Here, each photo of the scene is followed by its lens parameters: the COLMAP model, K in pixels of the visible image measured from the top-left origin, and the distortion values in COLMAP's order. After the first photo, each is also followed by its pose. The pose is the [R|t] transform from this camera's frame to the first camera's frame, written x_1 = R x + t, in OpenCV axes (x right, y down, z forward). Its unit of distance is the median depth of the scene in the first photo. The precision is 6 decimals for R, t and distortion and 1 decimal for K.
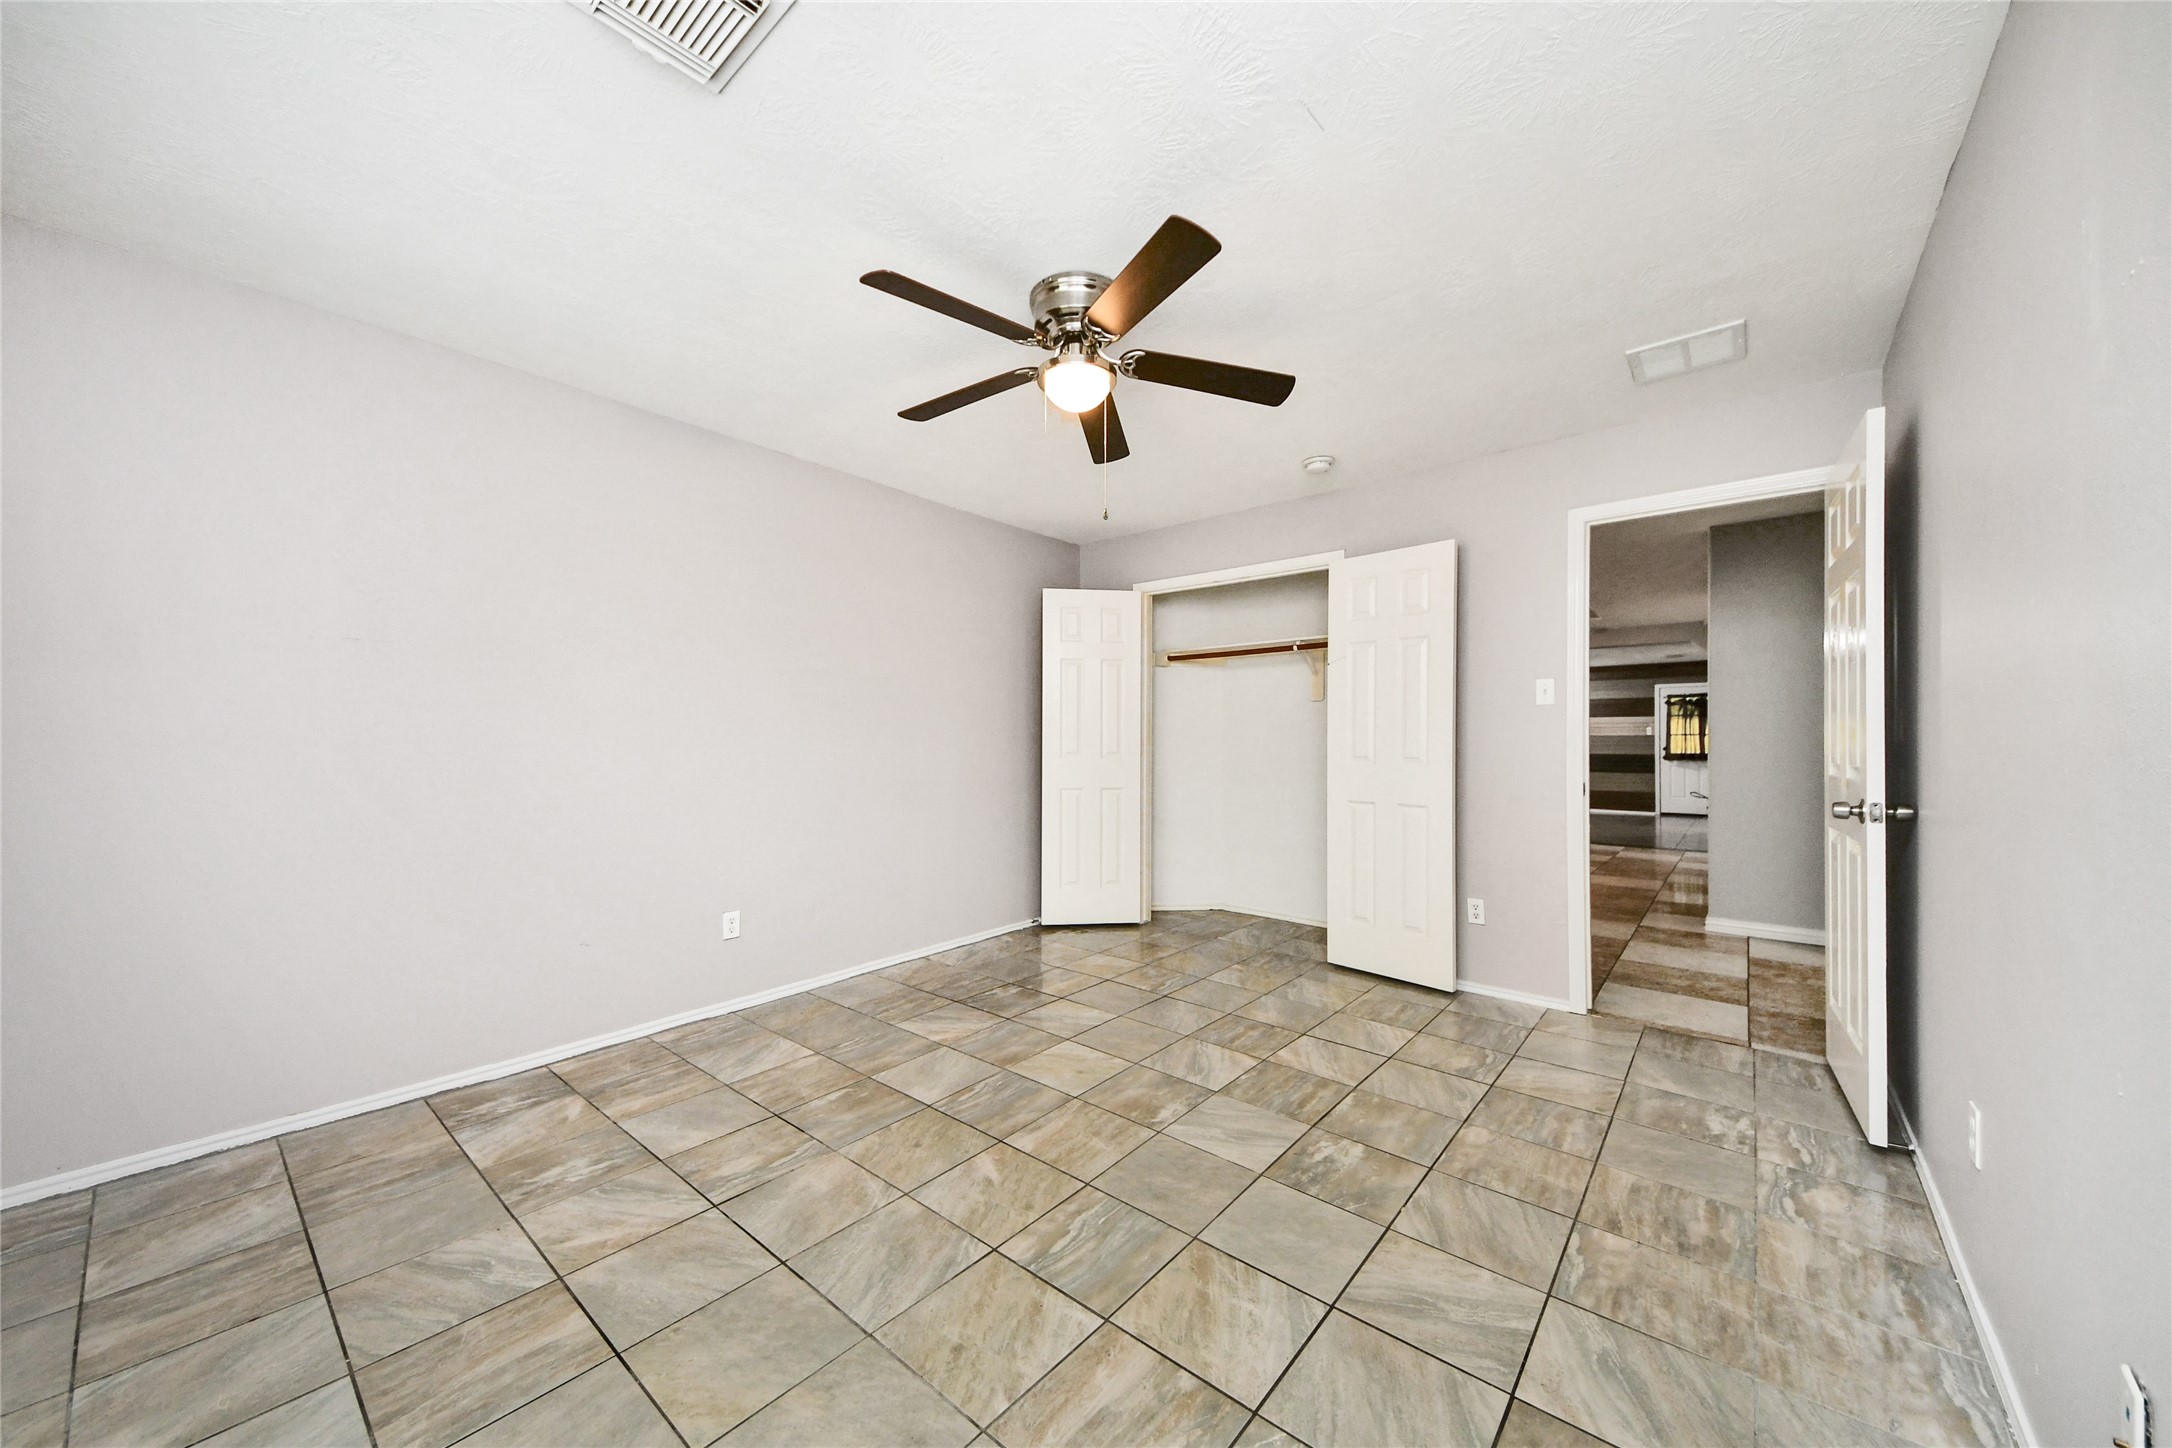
lens RADIAL K [[782.8, 0, 1075.1], [0, 782.8, 727.3], [0, 0, 1]] dist [0.022629, -0.014107]
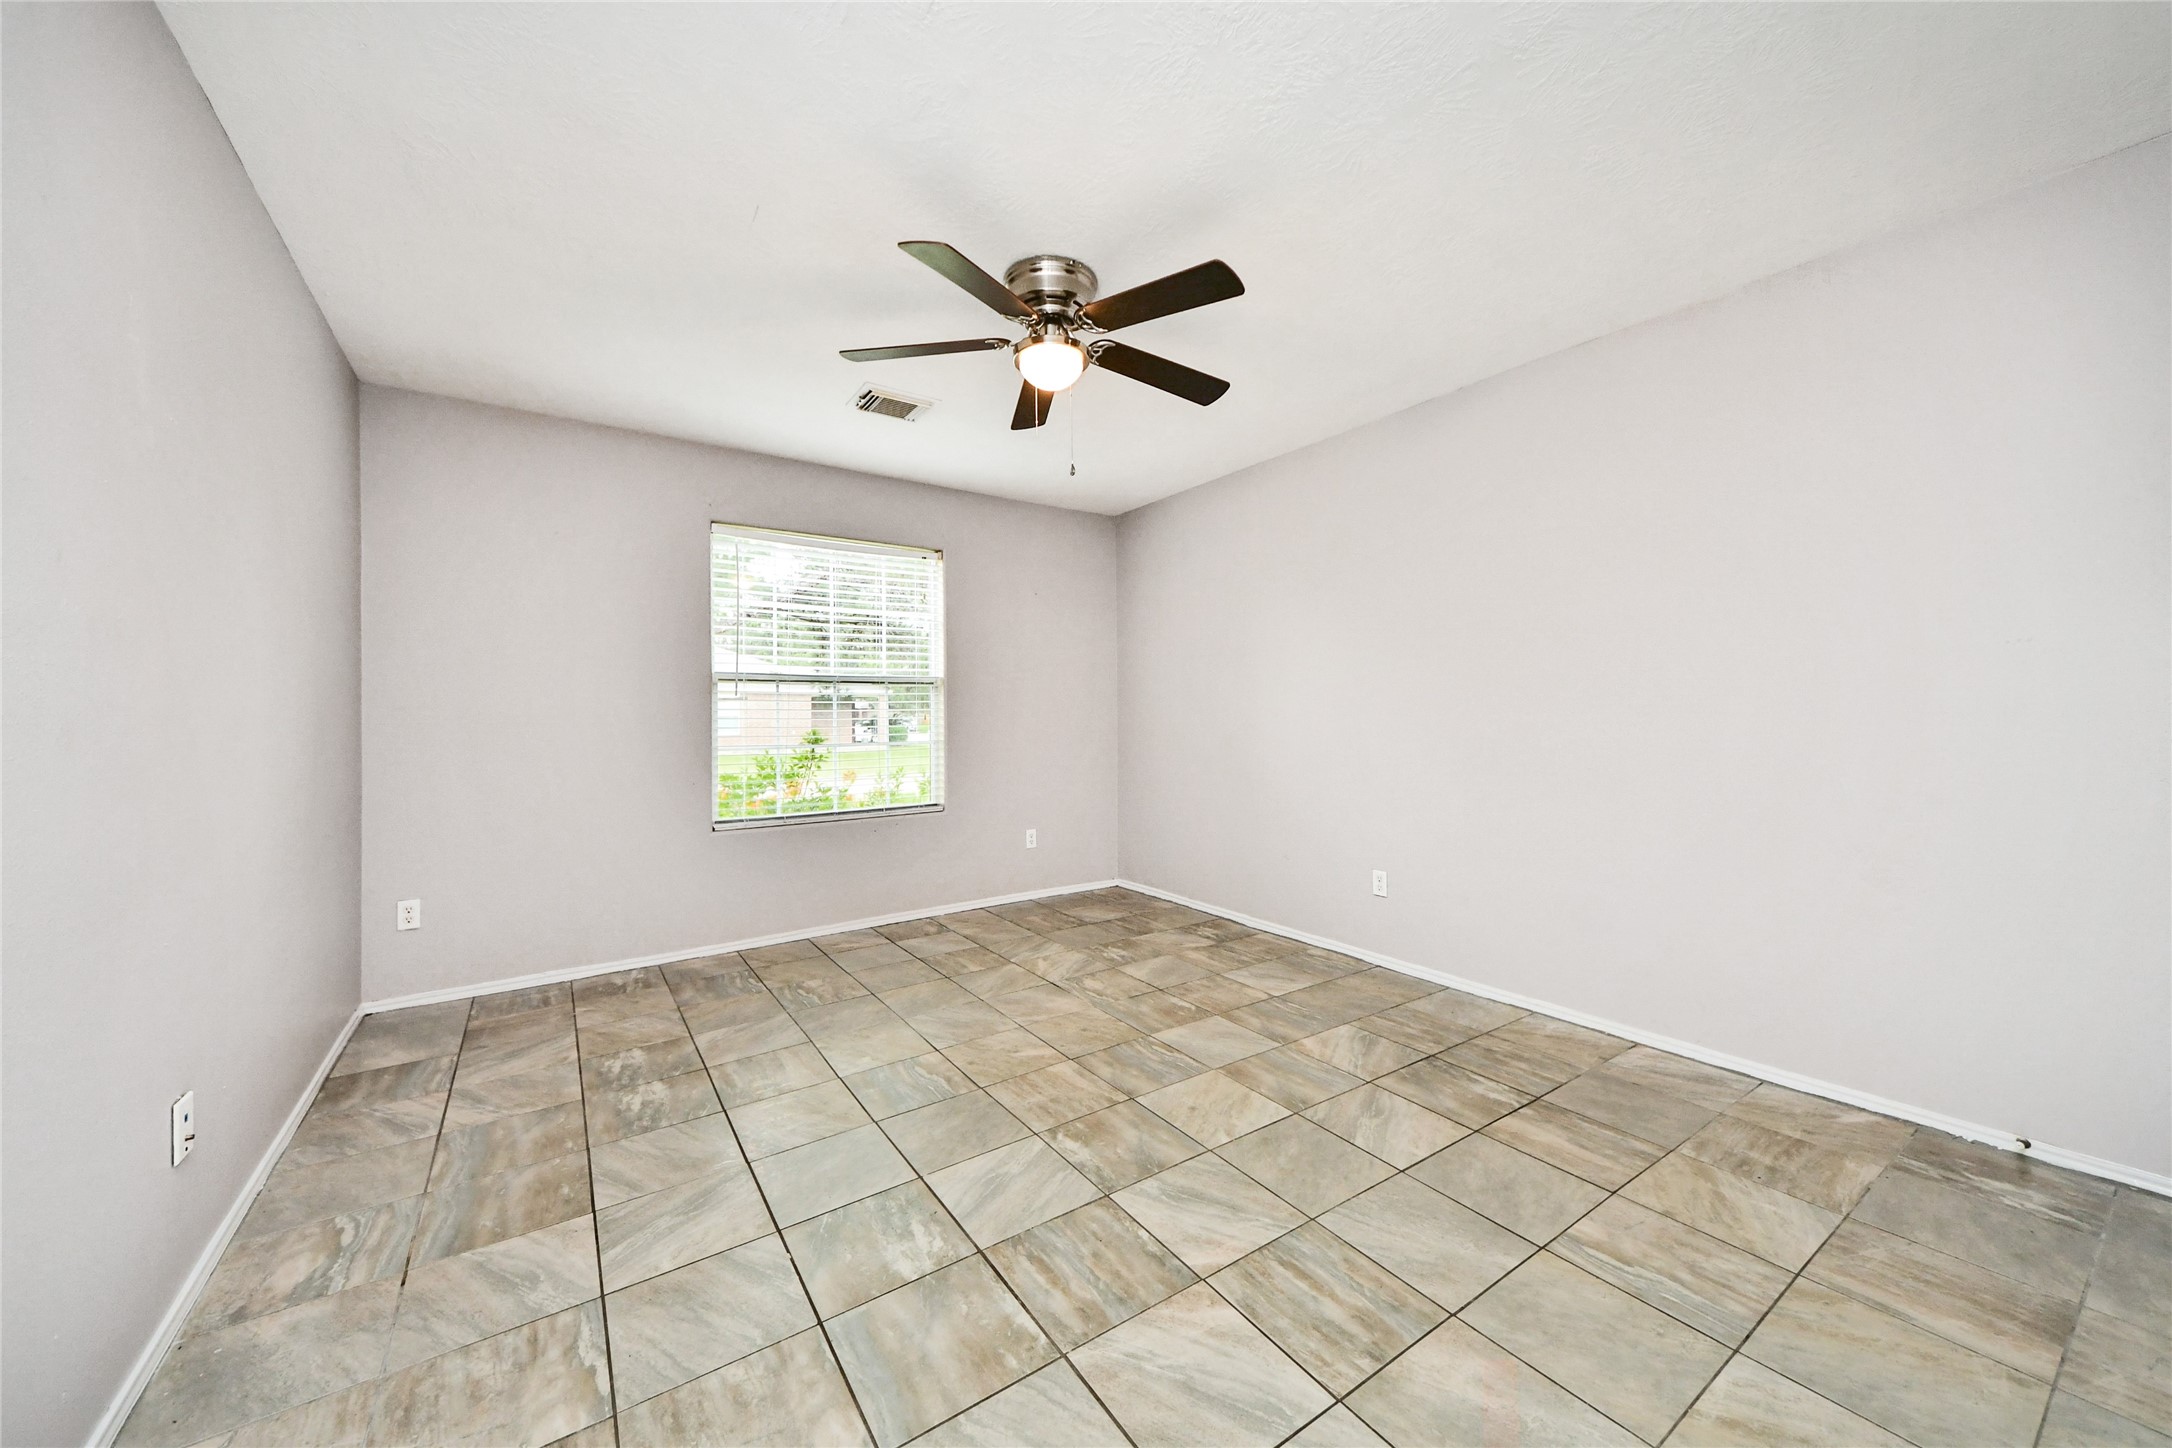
lens RADIAL K [[847.7, 0, 1140.0], [0, 847.7, 707.8], [0, 0, 1]] dist [0.016727, -0.007481]
pose [[-0.251396, 0.010255, -0.967830, 1.081543], [0.009733, 0.999920, 0.008067, 0.009592], [0.967835, -0.007392, -0.251475, 1.434164]]
